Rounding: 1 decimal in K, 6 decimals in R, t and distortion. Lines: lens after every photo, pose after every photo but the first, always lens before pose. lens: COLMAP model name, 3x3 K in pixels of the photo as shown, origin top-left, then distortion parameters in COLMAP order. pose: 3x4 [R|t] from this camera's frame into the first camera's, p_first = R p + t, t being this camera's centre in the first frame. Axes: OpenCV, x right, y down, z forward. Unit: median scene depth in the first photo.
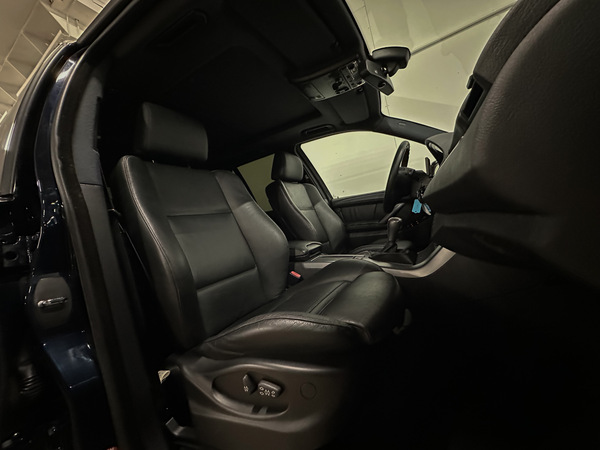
lens RADIAL K [[237.7, 0, 300.0], [0, 237.7, 225.0], [0, 0, 1]] dist [0.001353, 0.000070]
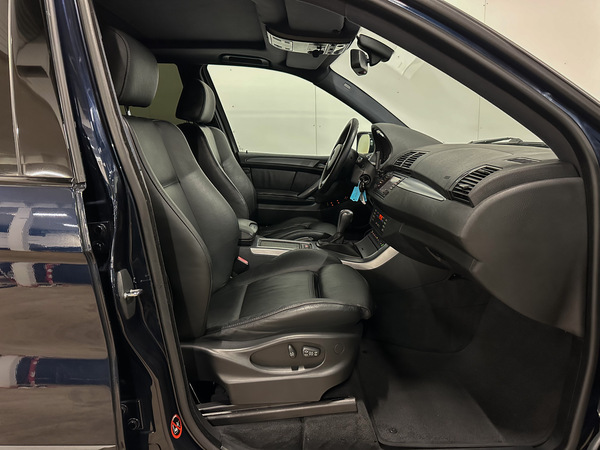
lens RADIAL K [[420.1, 0, 300.0], [0, 420.1, 225.0], [0, 0, 1]] dist [0.142797, -0.243360]
pose [[0.853144, 0.076030, 0.516105, -0.645349], [-0.160599, 0.979553, 0.121174, -0.142544], [-0.496339, -0.186265, 0.847911, -0.403149]]
